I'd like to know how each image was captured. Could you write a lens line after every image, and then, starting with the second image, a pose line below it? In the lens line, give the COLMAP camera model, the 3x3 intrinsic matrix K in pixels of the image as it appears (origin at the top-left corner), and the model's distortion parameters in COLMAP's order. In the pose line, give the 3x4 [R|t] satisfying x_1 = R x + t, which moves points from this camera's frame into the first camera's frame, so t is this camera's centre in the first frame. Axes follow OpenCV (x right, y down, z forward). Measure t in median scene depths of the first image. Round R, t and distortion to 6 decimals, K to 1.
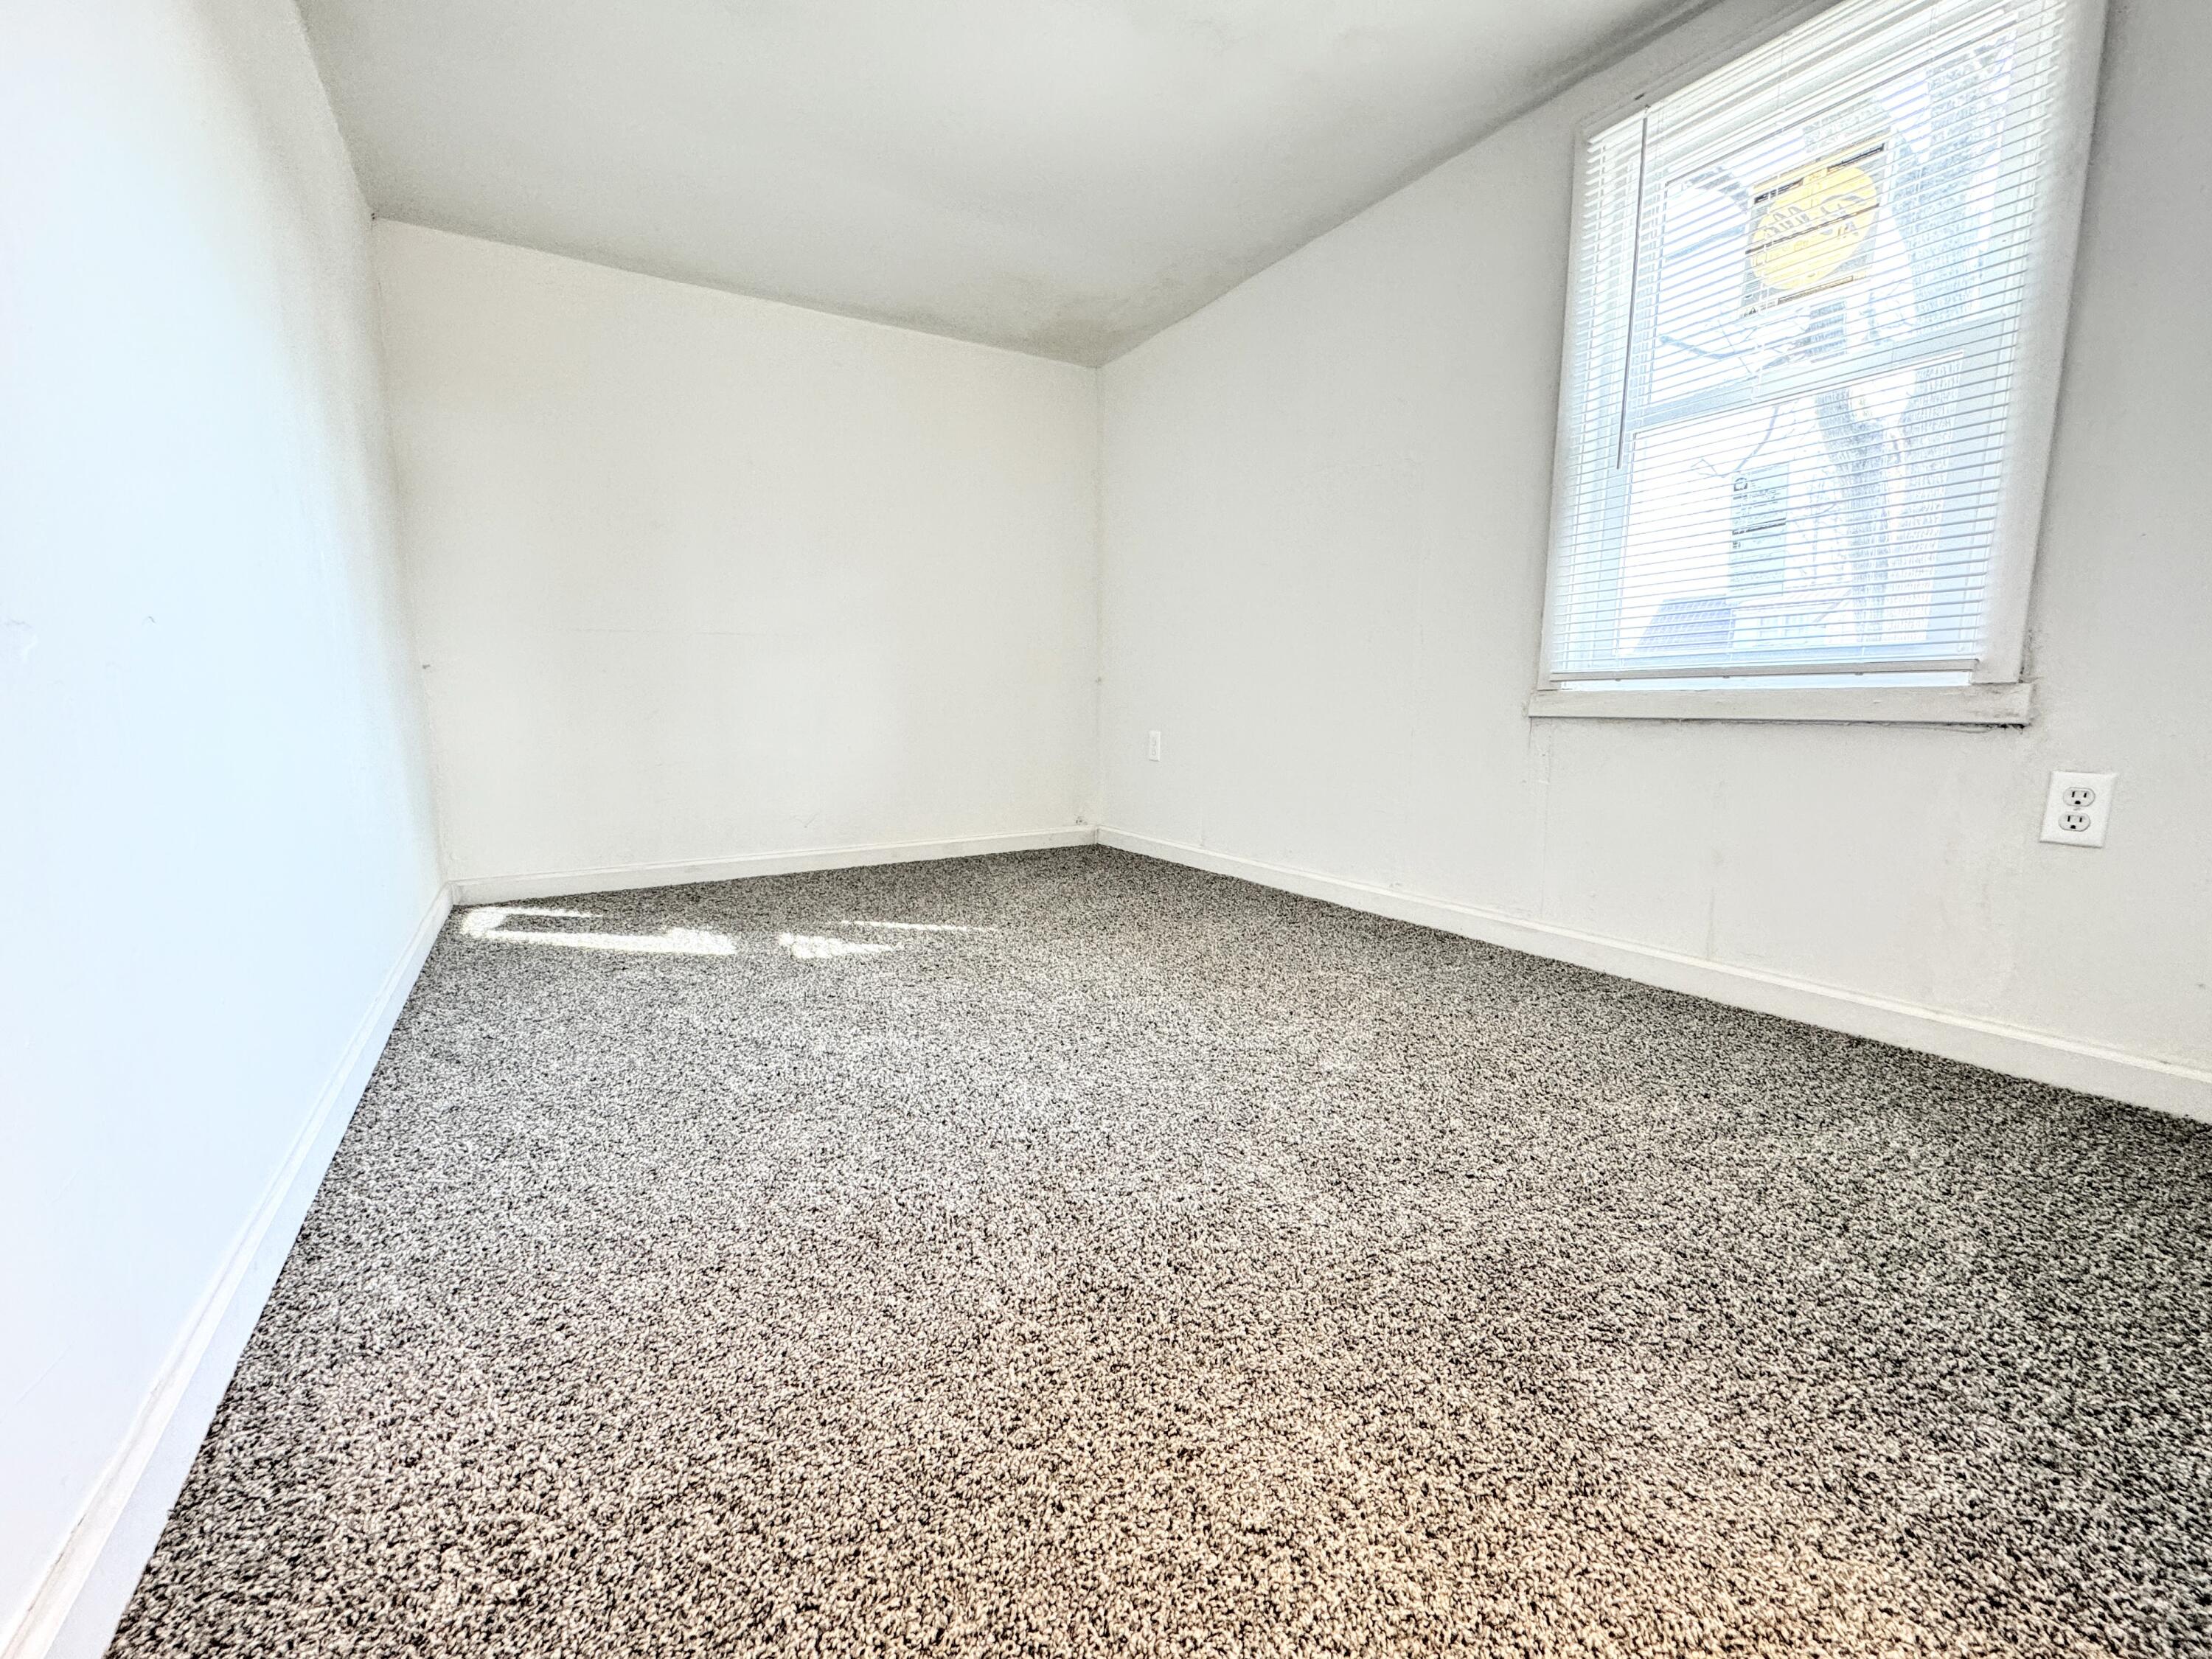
lens RADIAL K [[889.0, 0, 1106.0], [0, 889.0, 829.5], [0, 0, 1]] dist [0.000303, 0.000377]
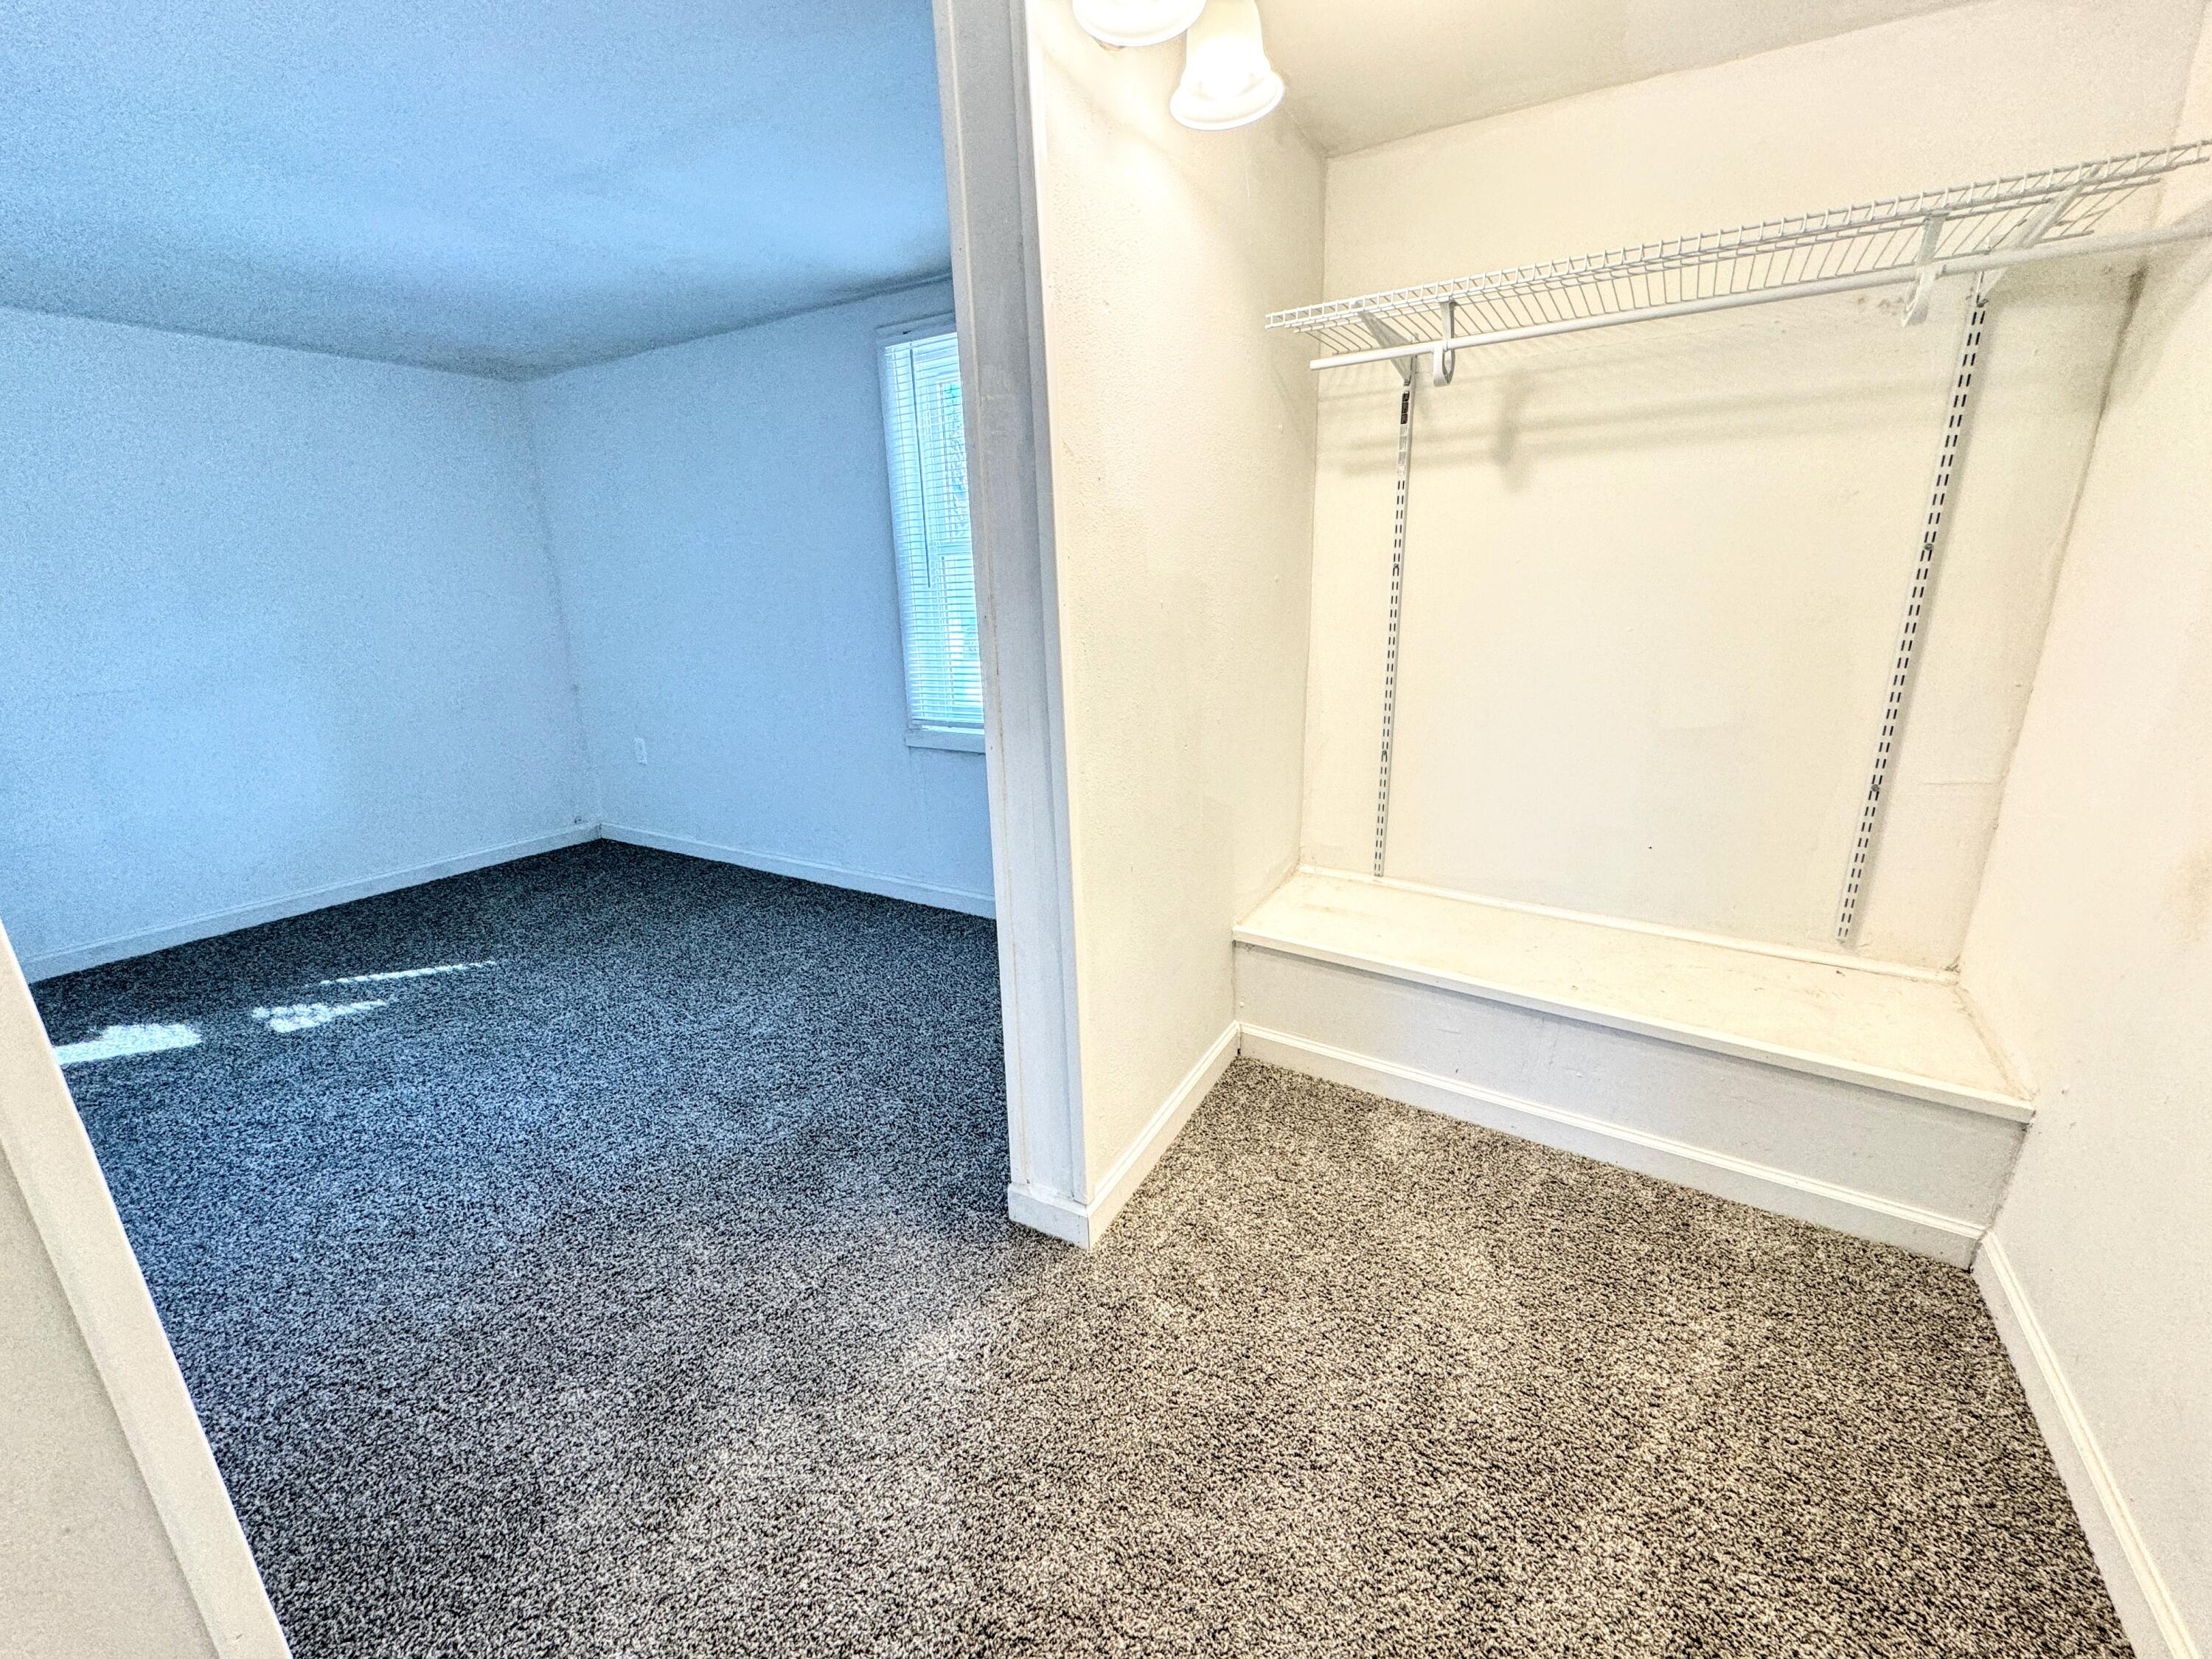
lens RADIAL K [[889.0, 0, 1106.0], [0, 889.0, 829.5], [0, 0, 1]] dist [0.000303, 0.000377]
pose [[0.887929, -0.145981, 0.436201, 0.127450], [0.091671, 0.985441, 0.143188, -0.181721], [-0.450753, -0.087154, 0.888384, -0.453626]]
